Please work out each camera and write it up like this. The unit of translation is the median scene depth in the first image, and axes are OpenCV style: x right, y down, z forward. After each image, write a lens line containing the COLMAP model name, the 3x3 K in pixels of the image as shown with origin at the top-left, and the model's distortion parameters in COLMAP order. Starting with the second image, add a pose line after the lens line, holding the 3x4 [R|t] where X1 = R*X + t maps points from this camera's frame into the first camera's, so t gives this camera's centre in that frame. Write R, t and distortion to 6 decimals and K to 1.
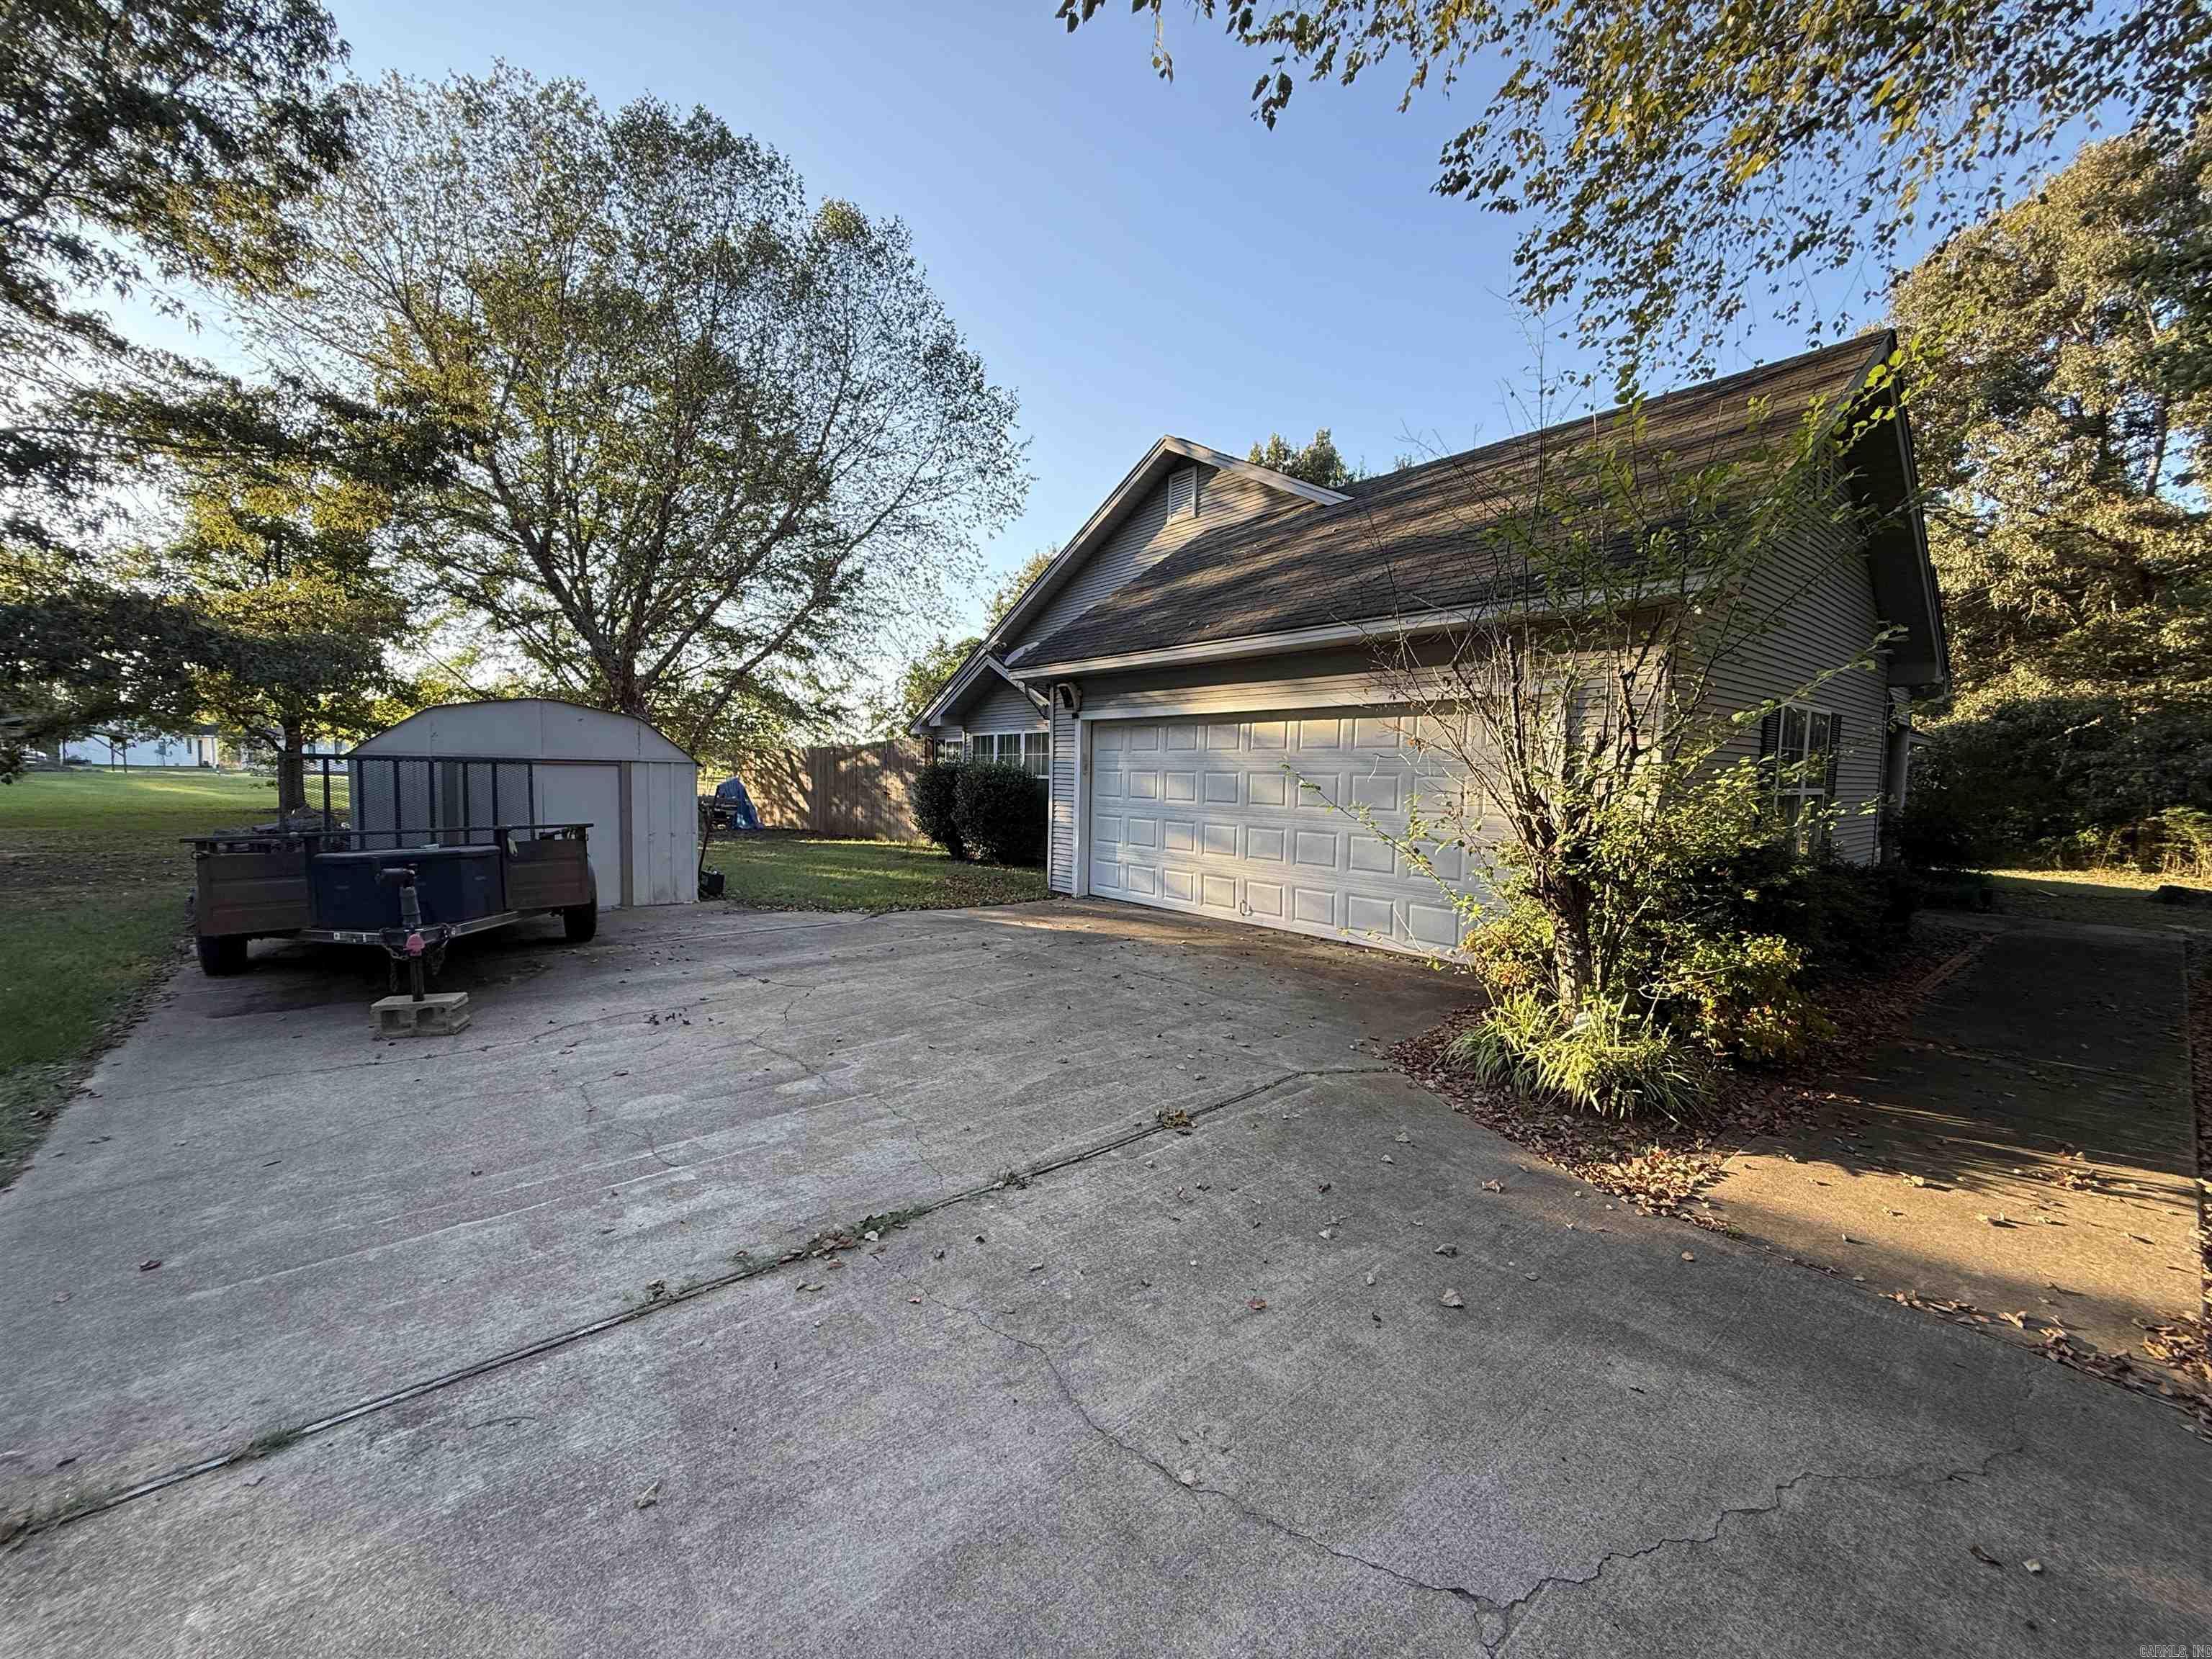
lens RADIAL K [[881.4, 0, 1094.7], [0, 881.4, 831.3], [0, 0, 1]] dist [0.002764, 0.000293]
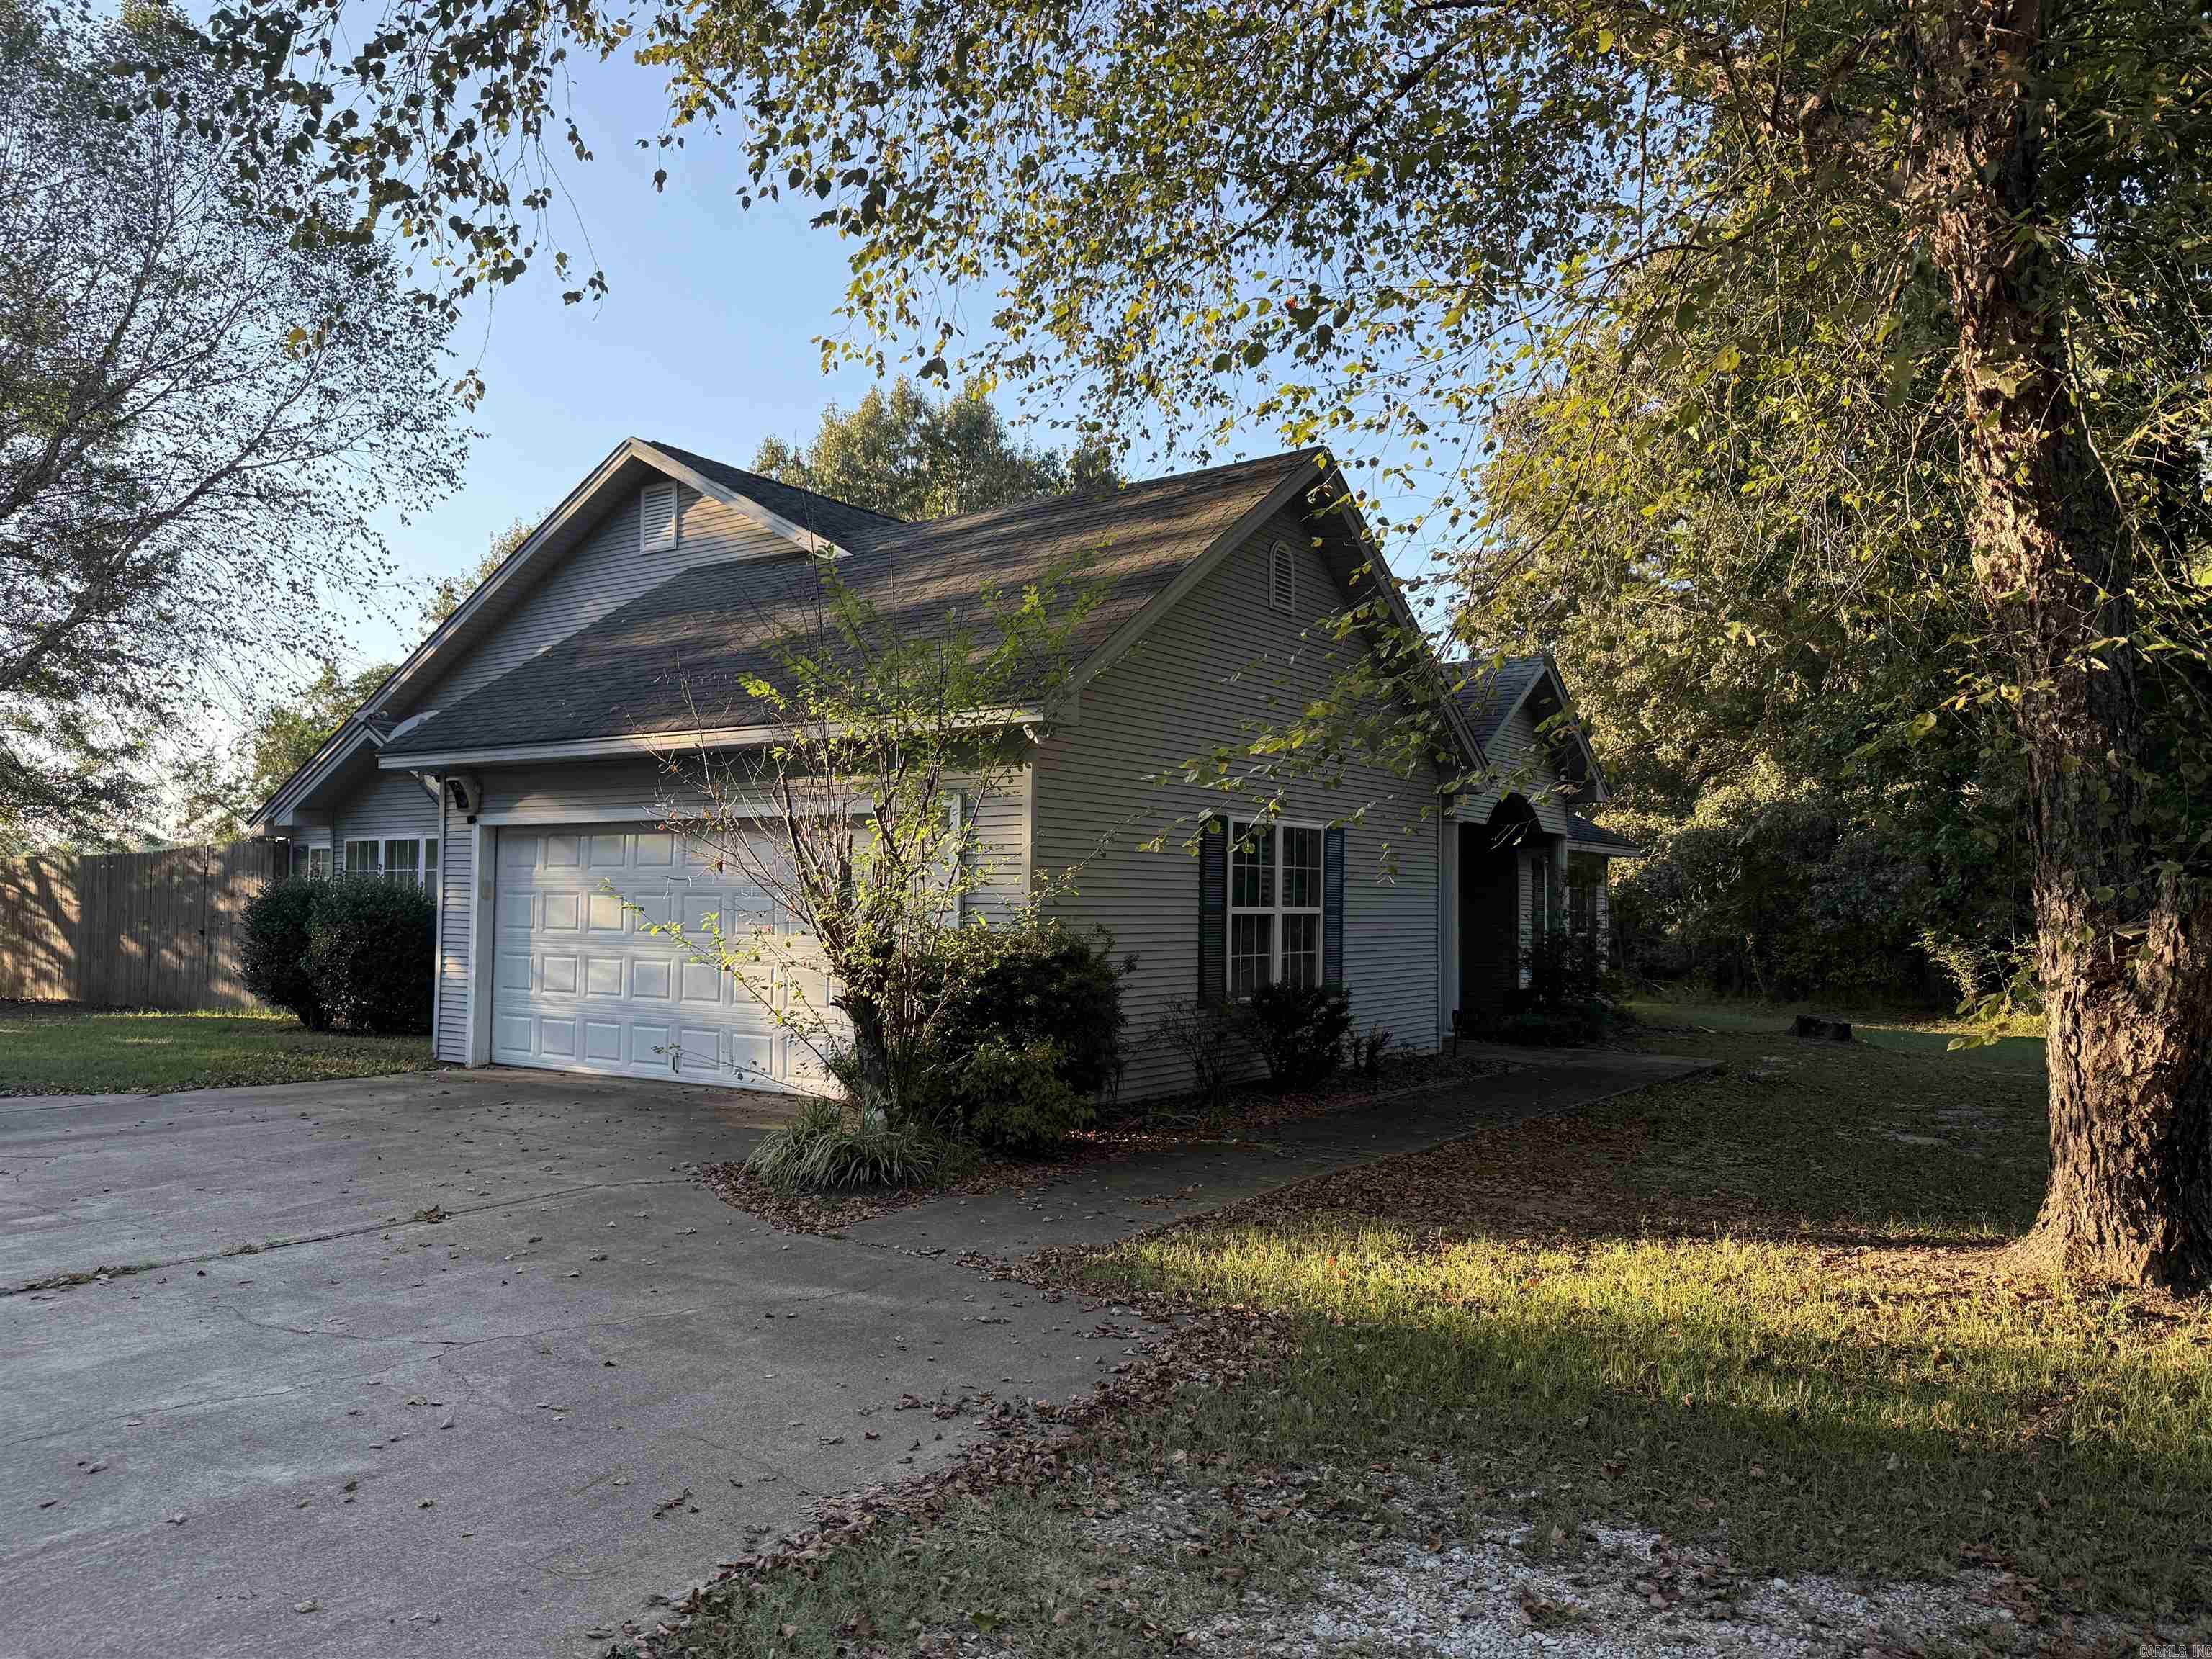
lens RADIAL K [[1549.6, 0, 1097.8], [0, 1549.6, 842.5], [0, 0, 1]] dist [0.116484, -0.173656]
pose [[0.964130, 0.002088, 0.265421, 0.065960], [0.024326, 0.995065, -0.096193, 0.014073], [-0.264312, 0.099199, 0.959322, -0.201615]]
